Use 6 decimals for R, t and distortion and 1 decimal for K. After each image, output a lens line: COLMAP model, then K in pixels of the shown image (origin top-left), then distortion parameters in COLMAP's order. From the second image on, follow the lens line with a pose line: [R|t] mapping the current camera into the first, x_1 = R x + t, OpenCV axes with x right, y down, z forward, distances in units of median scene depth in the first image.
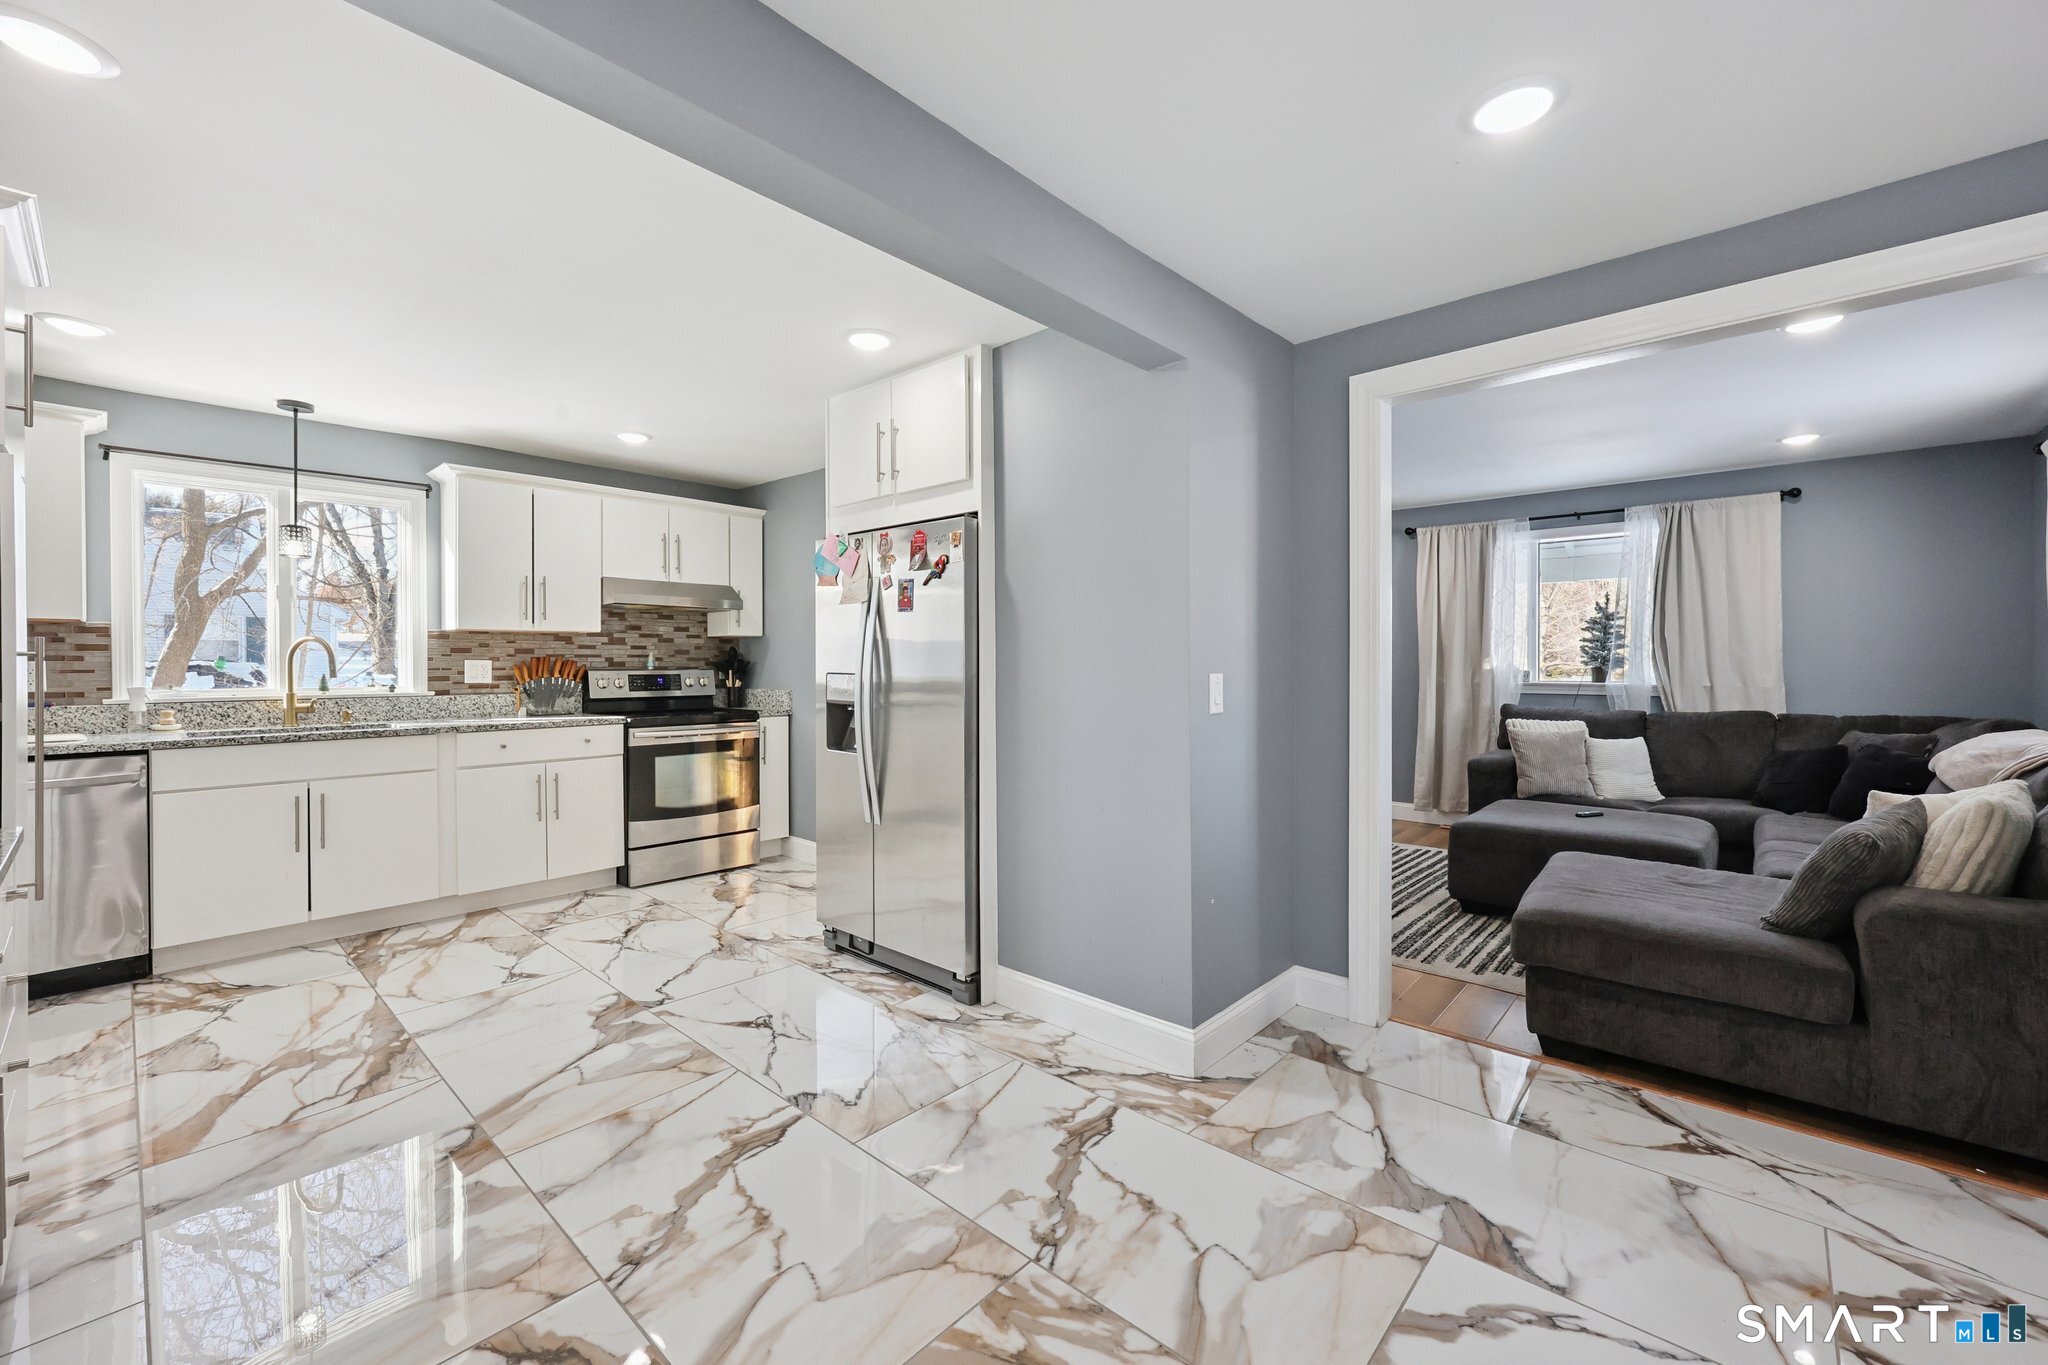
lens RADIAL K [[828.6, 0, 1017.5], [0, 828.6, 664.5], [0, 0, 1]] dist [0.000171, 0.001157]
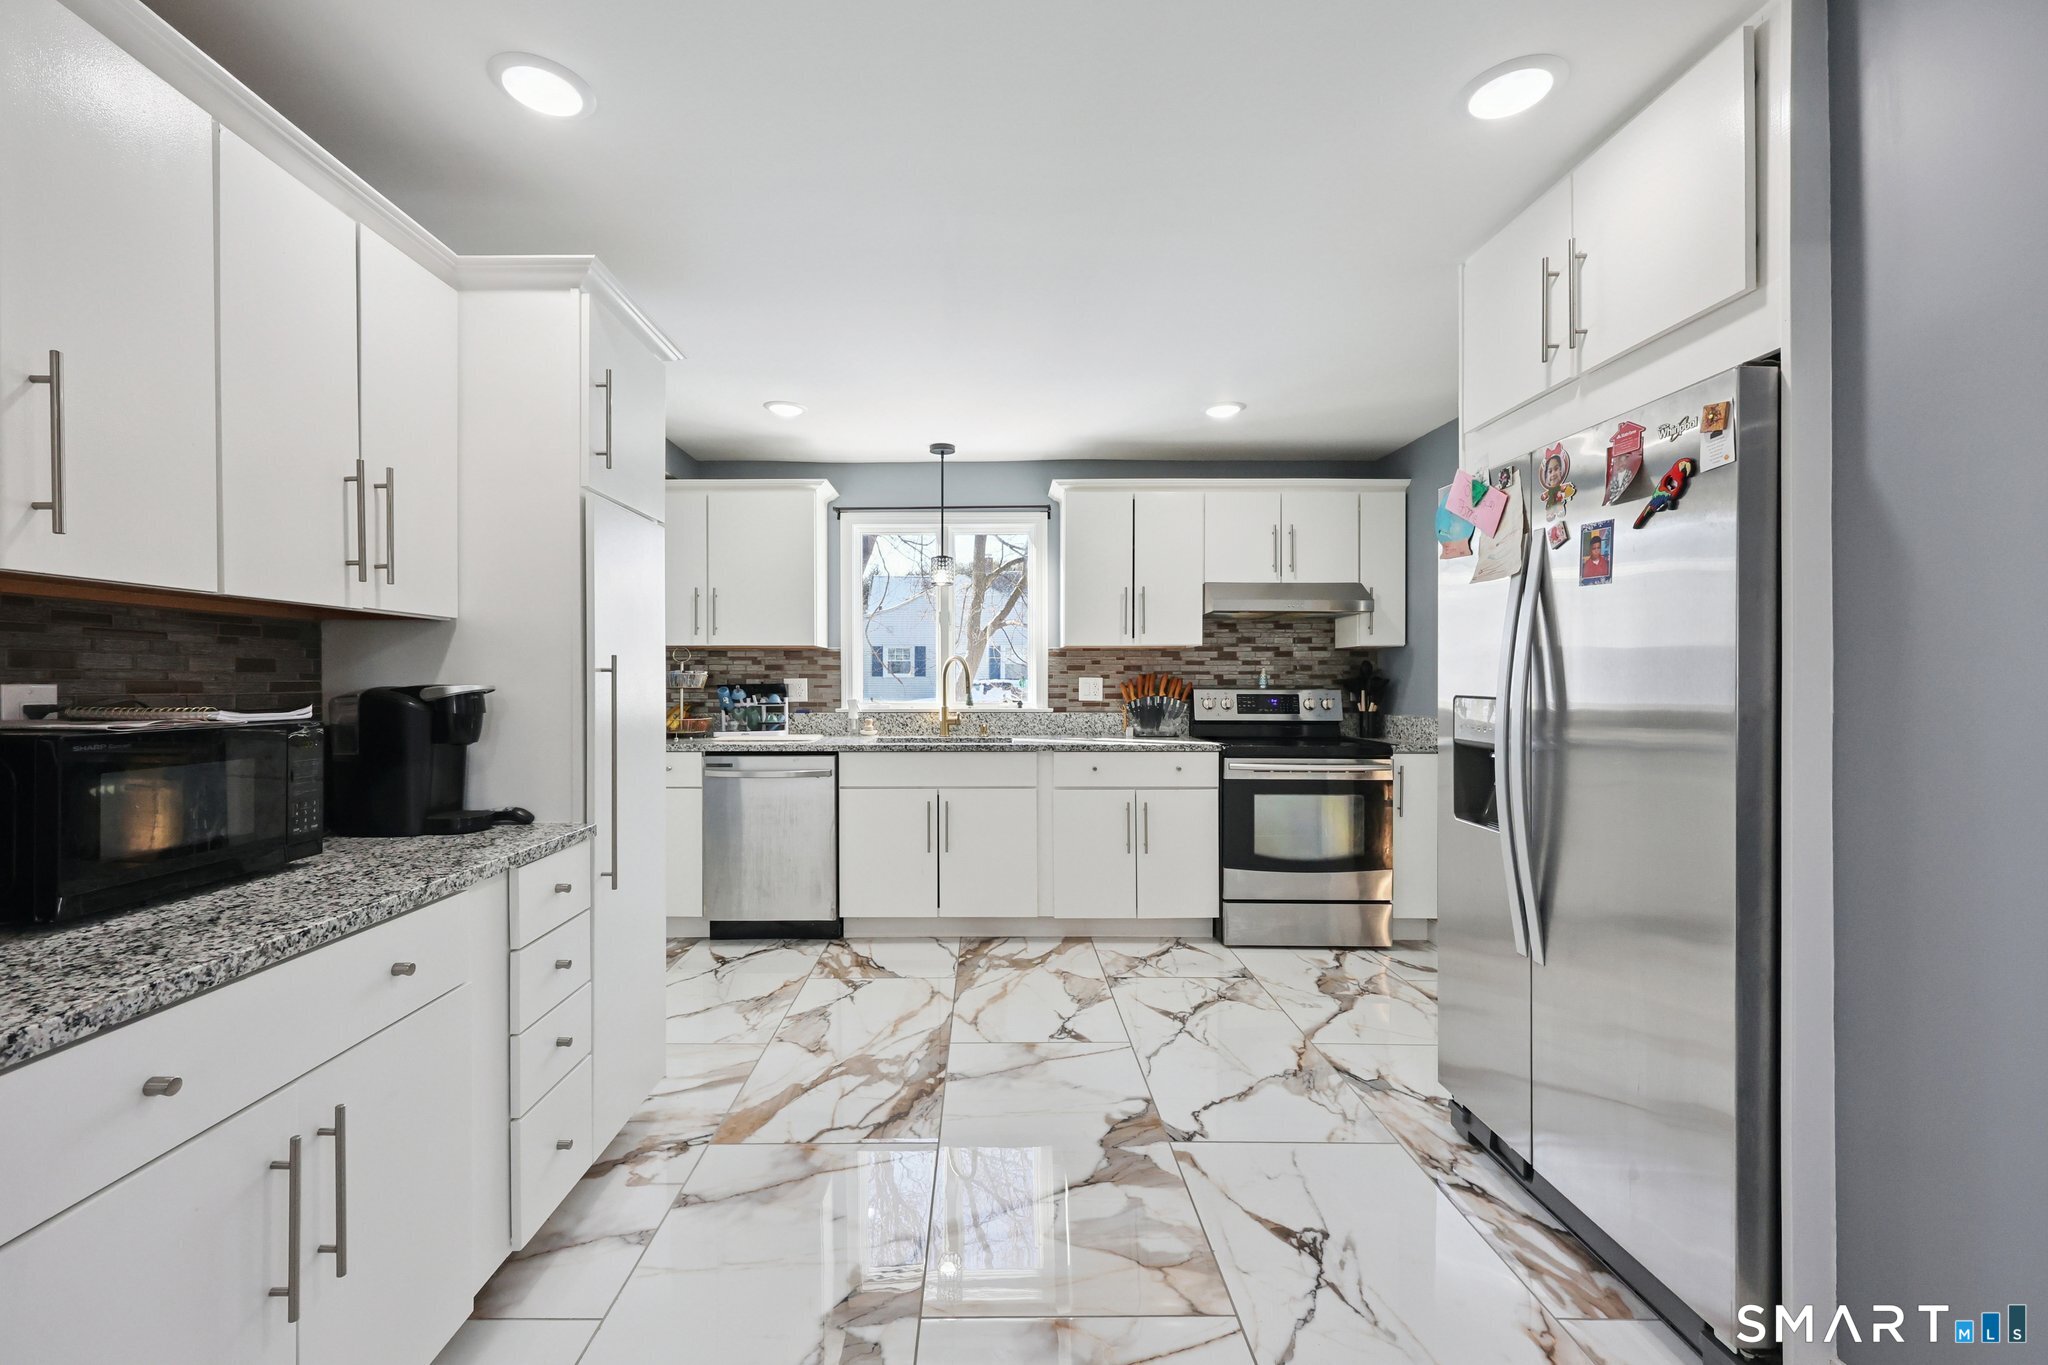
lens RADIAL K [[828.6, 0, 994.2], [0, 828.6, 683.0], [0, 0, 1]] dist [0.000171, 0.001157]
pose [[0.677505, 0.002656, -0.735514, -0.003052], [-0.003366, 0.999994, 0.000510, 0.001113], [0.735511, 0.002130, 0.677510, 0.262149]]
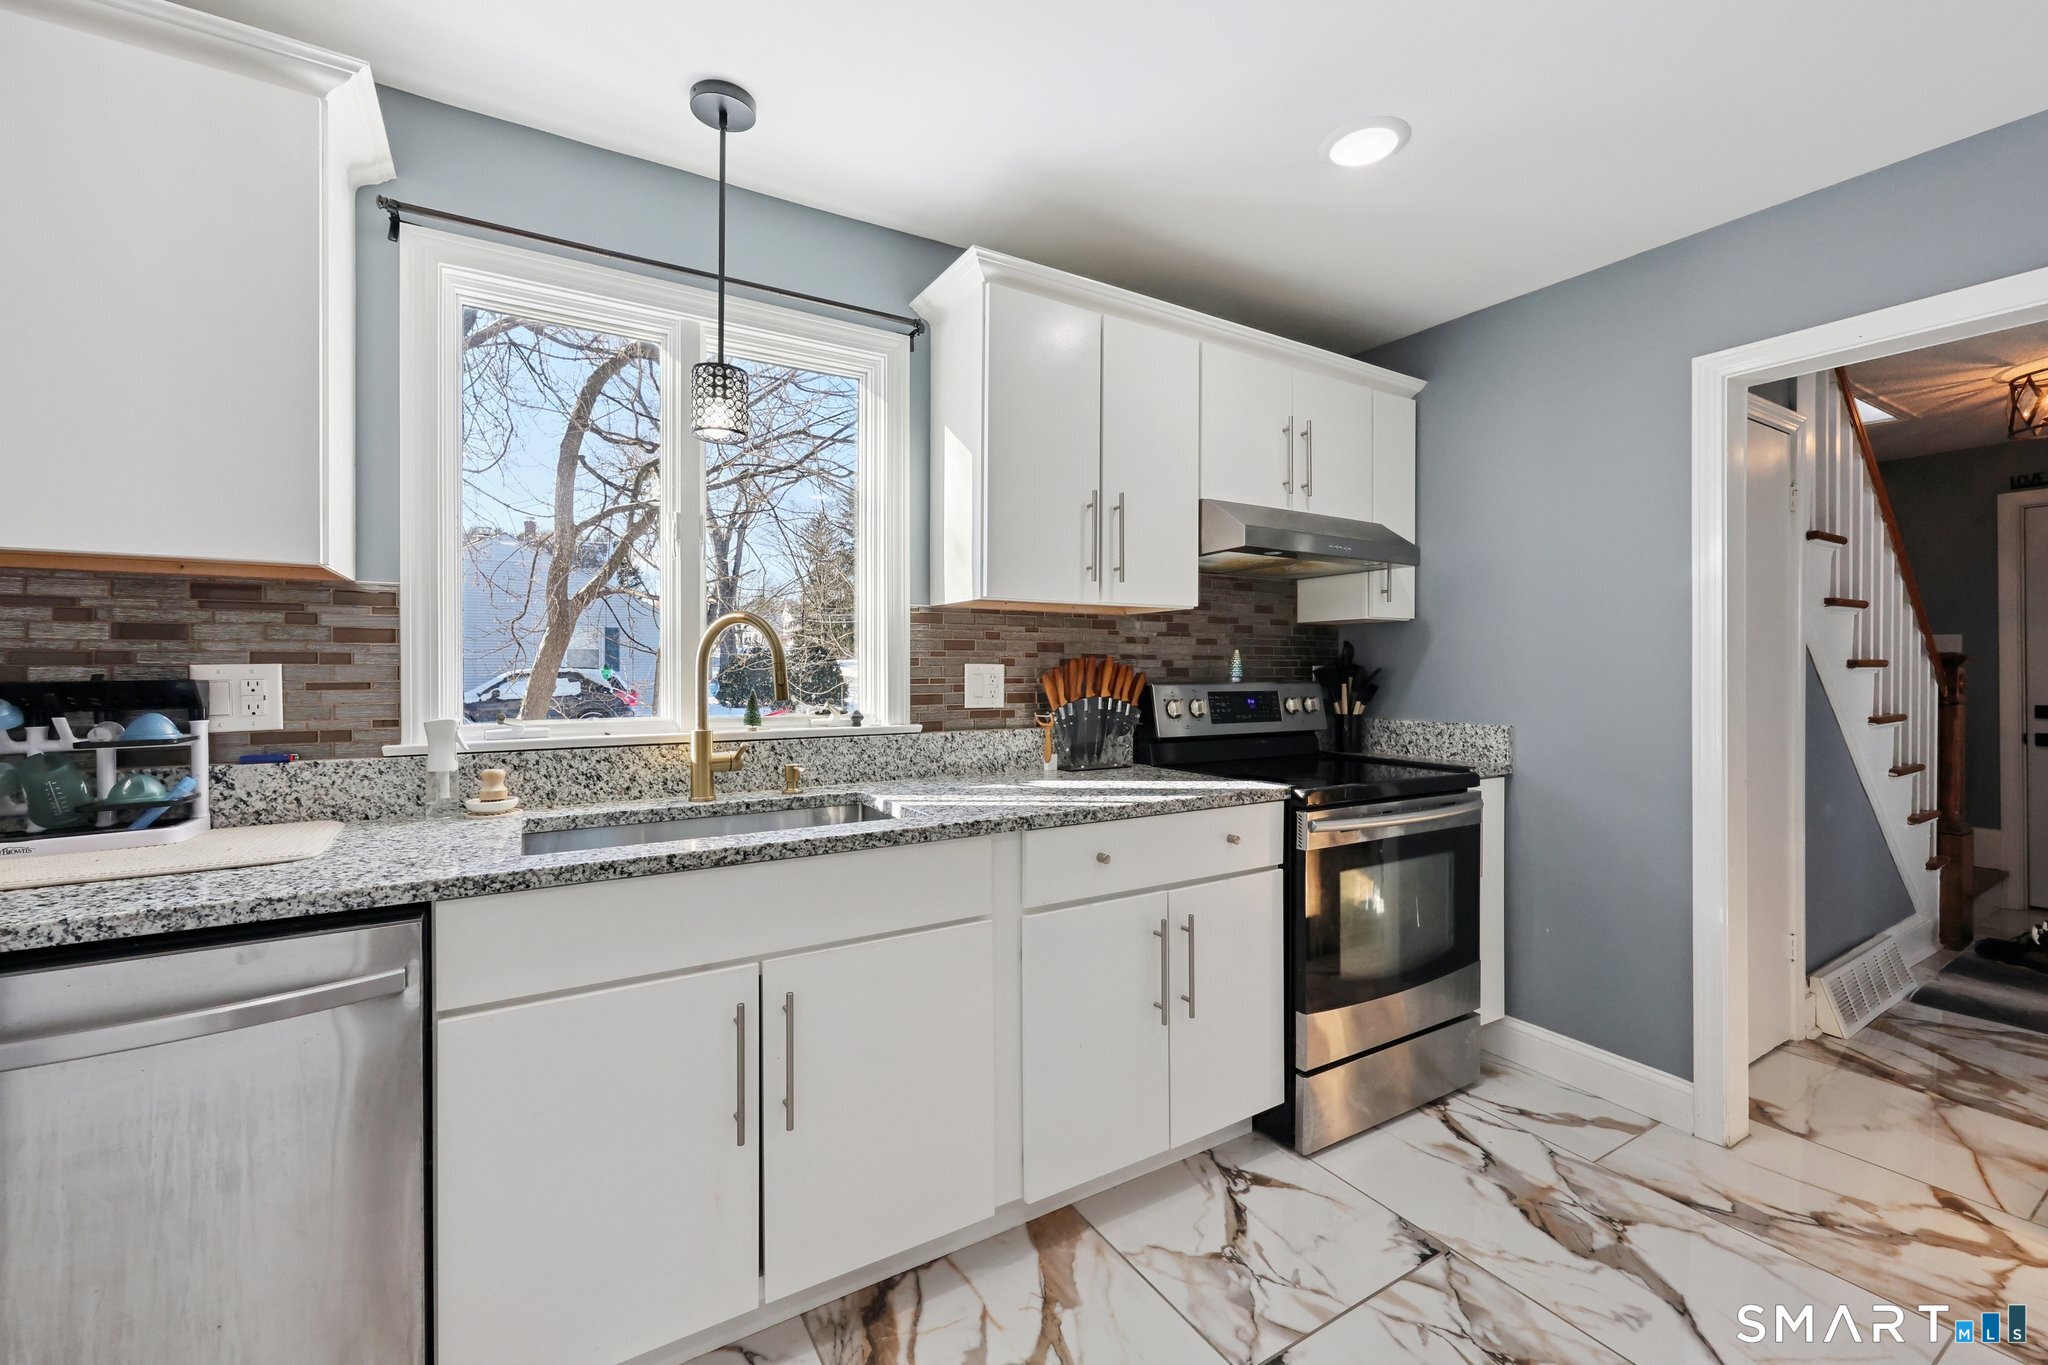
lens RADIAL K [[828.6, 0, 1018.6], [0, 828.6, 668.6], [0, 0, 1]] dist [0.000171, 0.001157]
pose [[0.959770, 0.000842, -0.280785, -0.513788], [-0.002029, 0.999990, -0.003939, -0.000477], [0.280779, 0.004350, 0.959762, 0.534914]]
